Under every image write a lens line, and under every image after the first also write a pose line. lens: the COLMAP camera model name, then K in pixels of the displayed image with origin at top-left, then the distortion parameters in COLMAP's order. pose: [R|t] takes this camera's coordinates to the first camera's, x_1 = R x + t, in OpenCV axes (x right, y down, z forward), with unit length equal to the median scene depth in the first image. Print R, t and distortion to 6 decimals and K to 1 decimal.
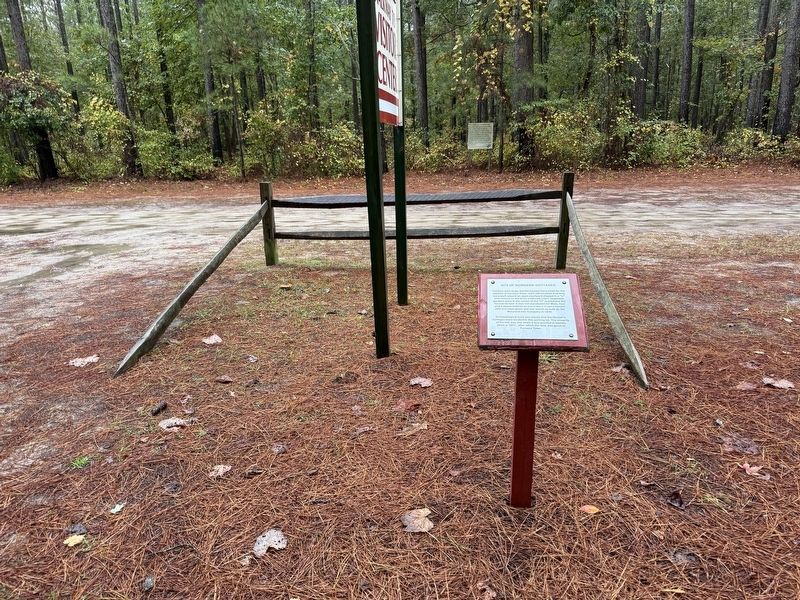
lens RADIAL K [[570.9, 0, 402.9], [0, 570.9, 301.8], [0, 0, 1]] dist [0.018068, -0.026670]
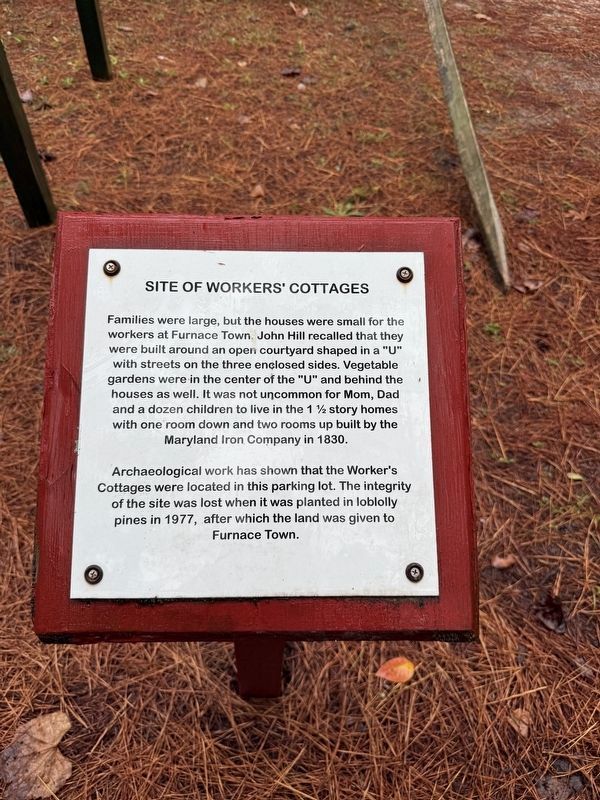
lens RADIAL K [[570.9, 0, 303.7], [0, 570.9, 394.7], [0, 0, 1]] dist [0.018068, -0.026670]
pose [[0.985572, -0.078220, 0.150100, 0.119250], [-0.019375, 0.828844, 0.559144, -0.077141], [-0.168146, -0.553984, 0.815370, 0.467262]]
